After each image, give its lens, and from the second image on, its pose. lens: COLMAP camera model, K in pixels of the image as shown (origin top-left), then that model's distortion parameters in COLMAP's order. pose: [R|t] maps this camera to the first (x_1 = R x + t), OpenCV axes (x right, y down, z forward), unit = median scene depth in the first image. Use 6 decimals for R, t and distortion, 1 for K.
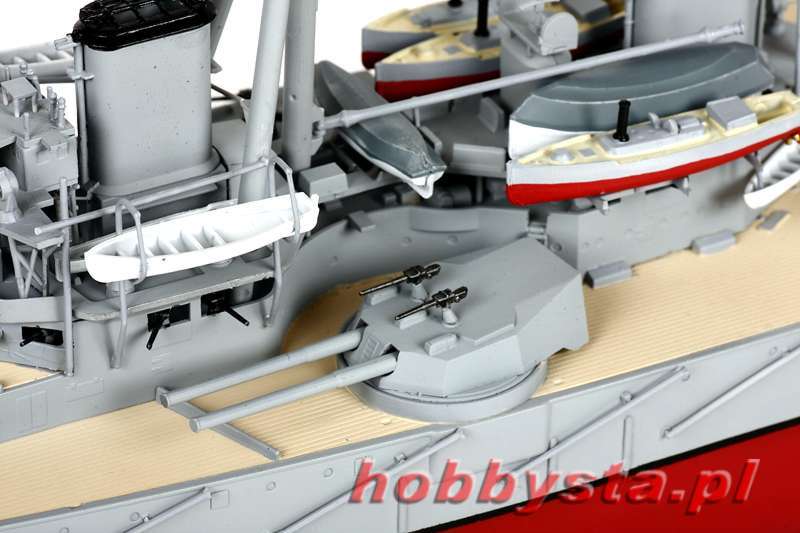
lens RADIAL K [[3349.6, 0, 399.5], [0, 3349.6, 266.9], [0, 0, 1]] dist [0.047709, 0.000000]
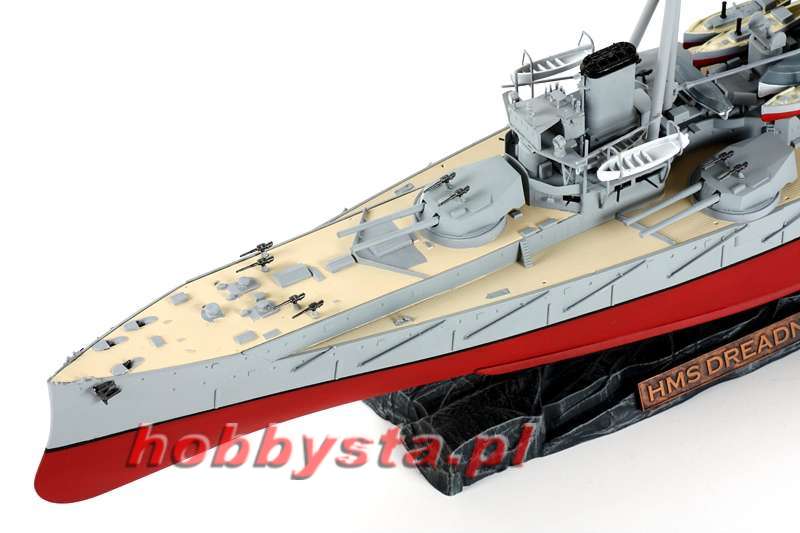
lens RADIAL K [[3349.6, 0, 400.3], [0, 3349.6, 266.5], [0, 0, 1]] dist [0.047709, 0.000000]
pose [[0.997567, -0.063108, 0.029625, -0.294567], [0.055805, 0.977533, 0.203262, -0.410434], [-0.041787, -0.201115, 0.978676, -1.280211]]
